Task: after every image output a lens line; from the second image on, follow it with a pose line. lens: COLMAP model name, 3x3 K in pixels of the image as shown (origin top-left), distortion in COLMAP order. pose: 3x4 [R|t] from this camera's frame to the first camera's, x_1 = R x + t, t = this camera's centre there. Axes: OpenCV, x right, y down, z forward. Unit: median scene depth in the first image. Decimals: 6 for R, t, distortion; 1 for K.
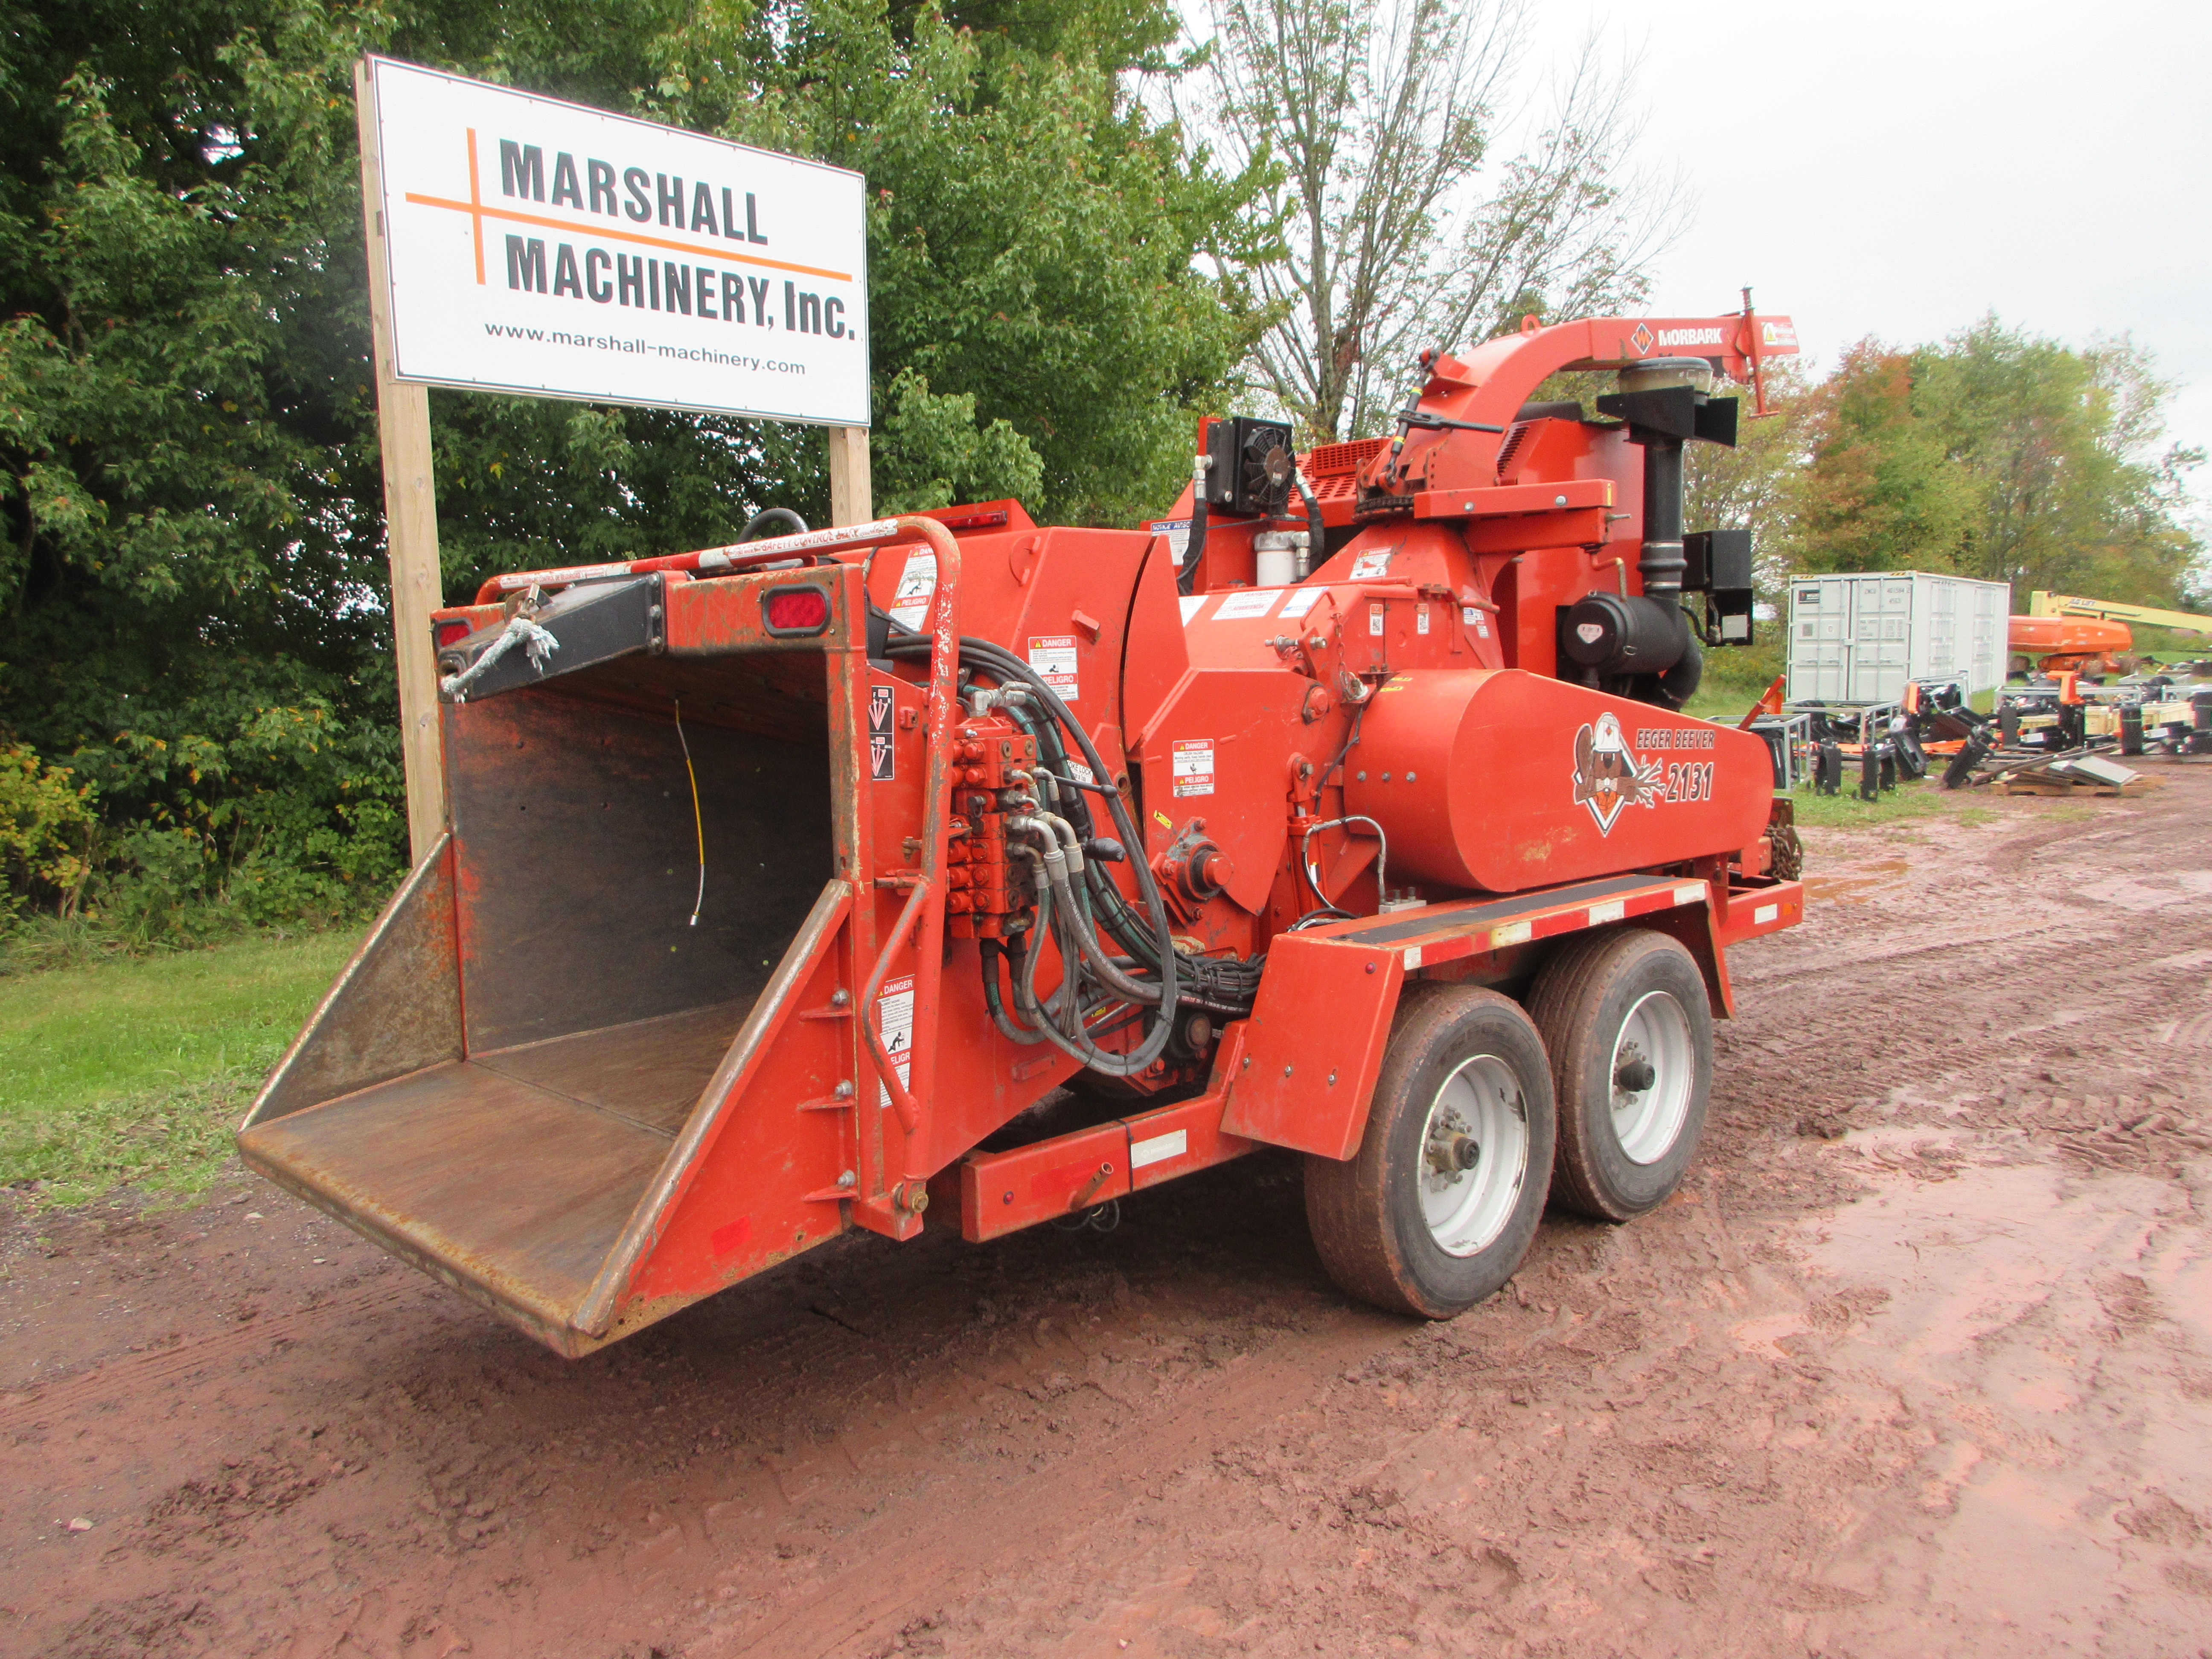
lens RADIAL K [[1639.5, 0, 1106.0], [0, 1639.5, 829.5], [0, 0, 1]] dist [-0.012049, -0.011697]
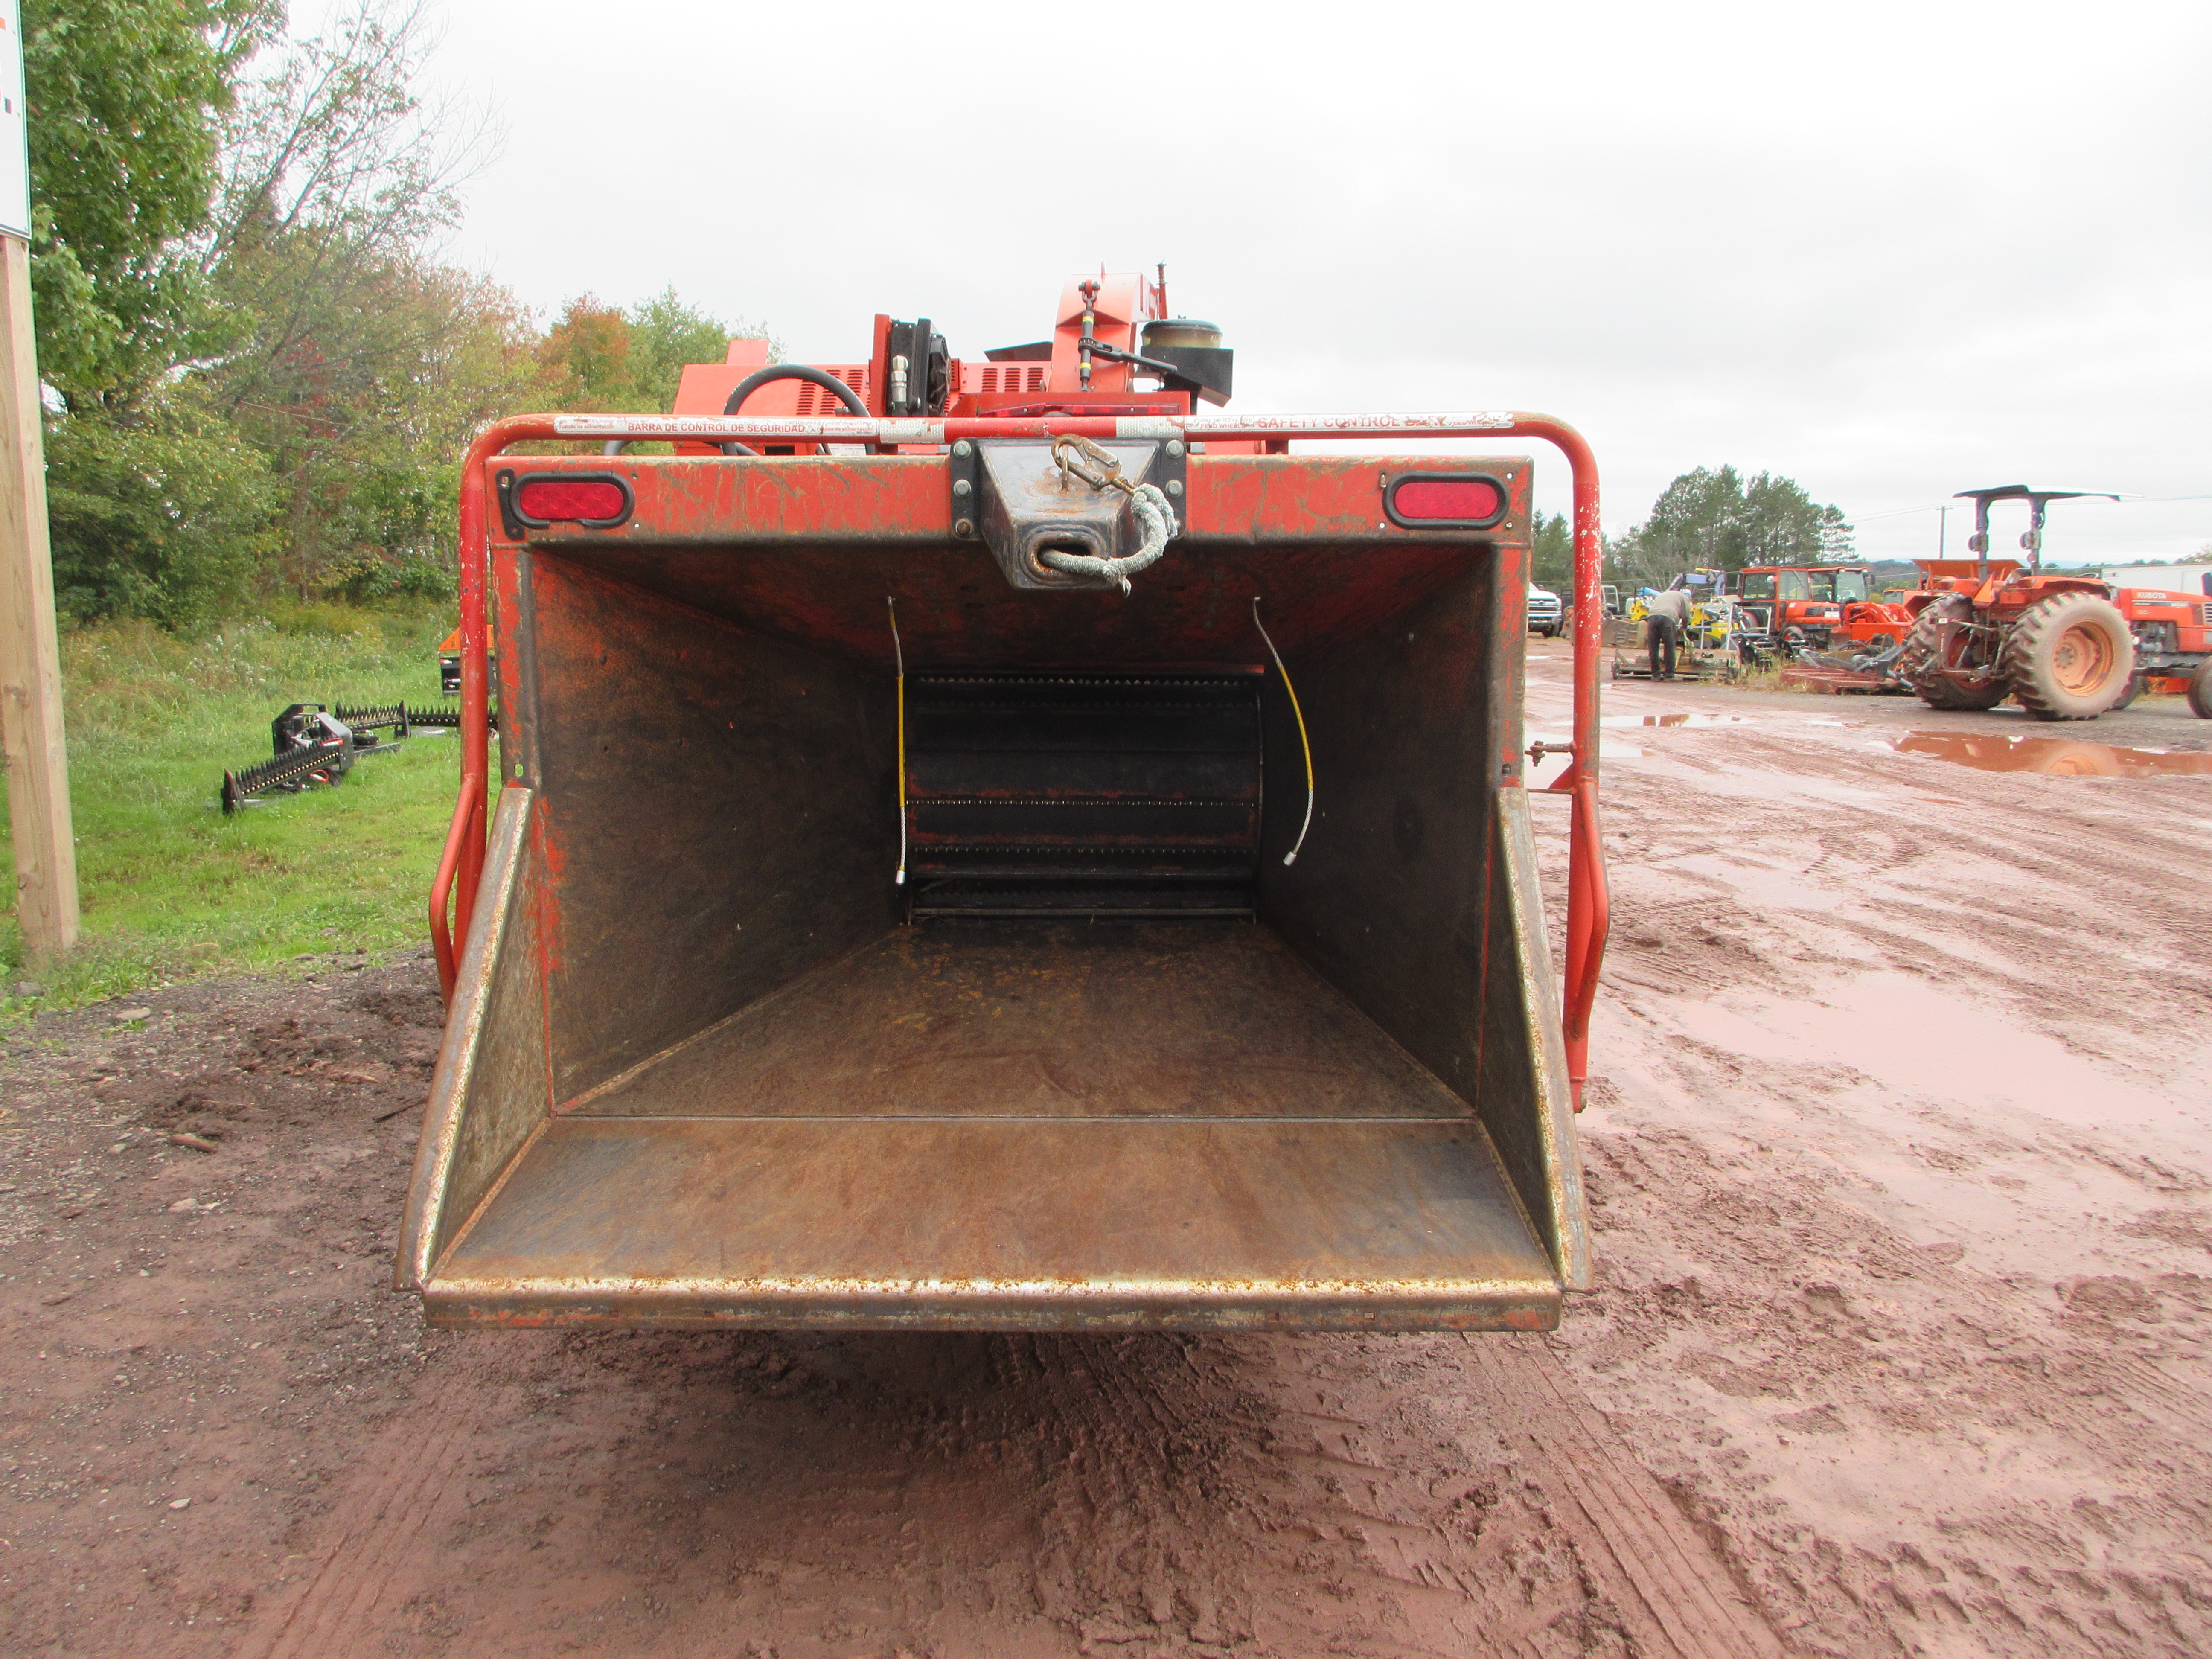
lens RADIAL K [[1632.0, 0, 1095.8], [0, 1632.0, 827.6], [0, 0, 1]] dist [-0.009909, -0.004485]
pose [[0.704507, -0.072176, 0.706017, -0.758603], [0.049058, 0.997388, 0.053009, -0.006287], [-0.707999, -0.002709, 0.706208, 0.376137]]
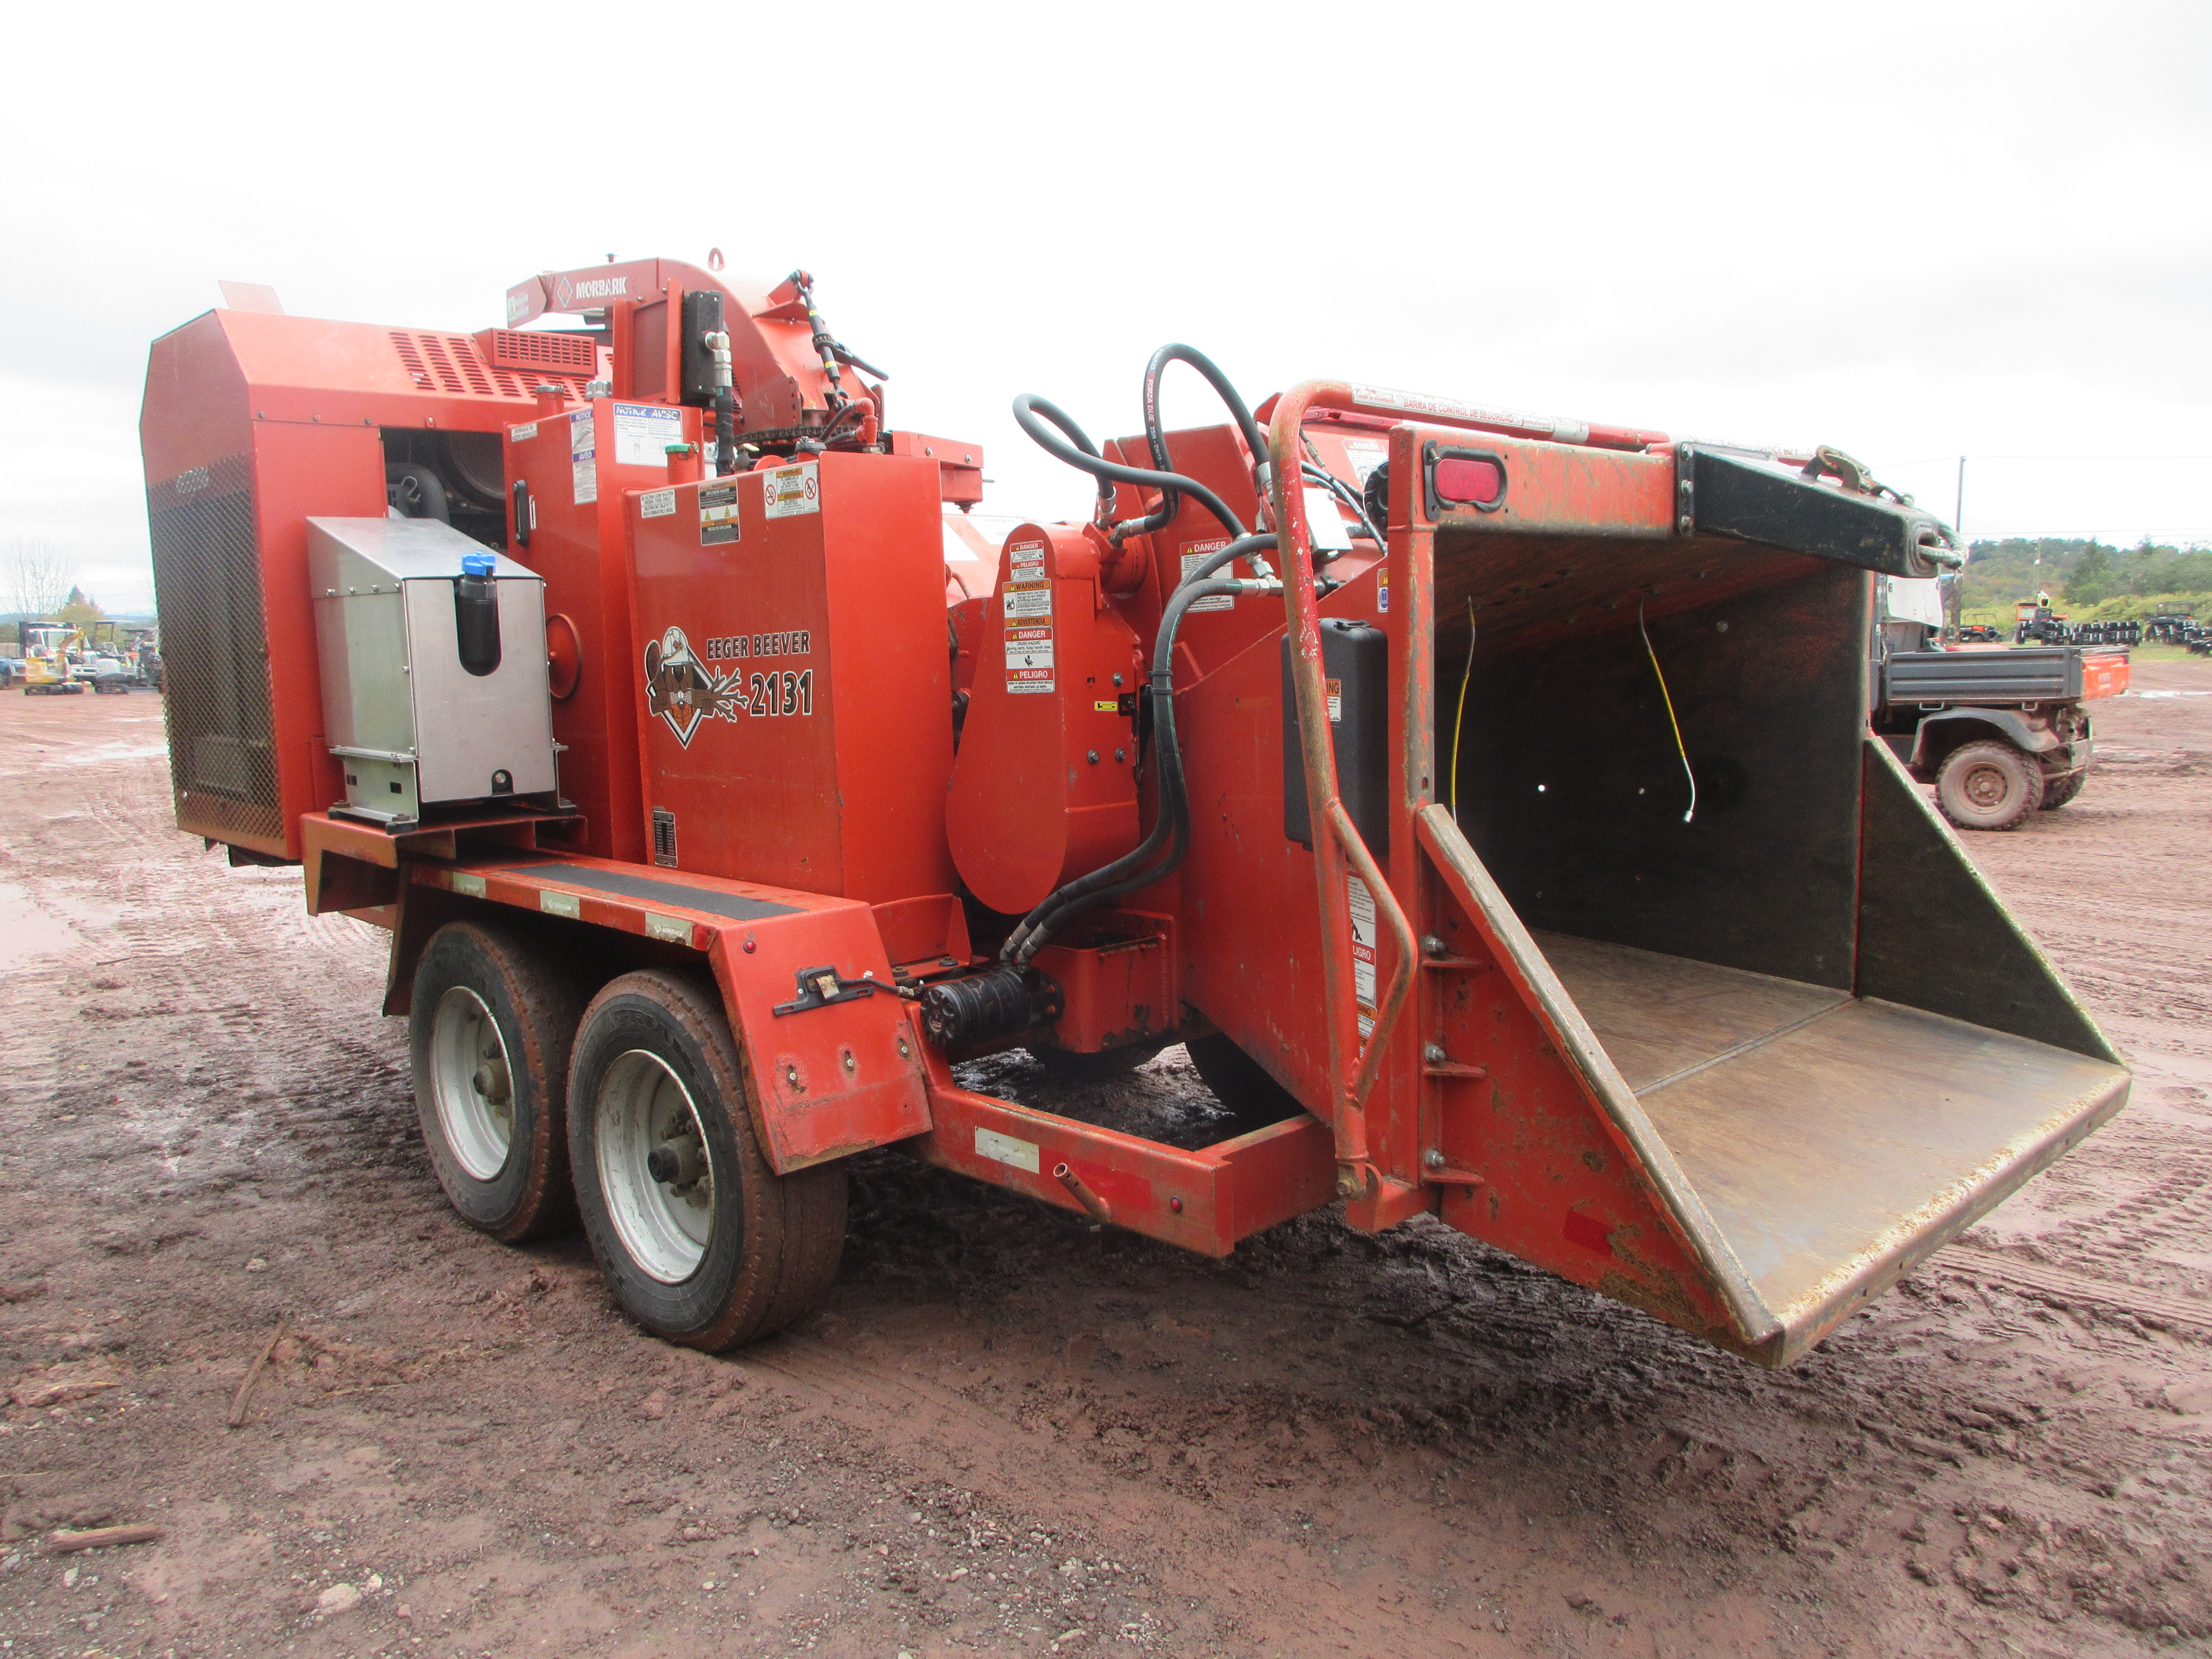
lens RADIAL K [[1639.5, 0, 1106.0], [0, 1639.5, 829.5], [0, 0, 1]] dist [-0.012049, -0.011697]
pose [[0.006115, -0.093421, 0.995608, -1.061154], [0.116257, 0.988942, 0.092081, -0.061501], [-0.993200, 0.115183, 0.016908, 1.179906]]
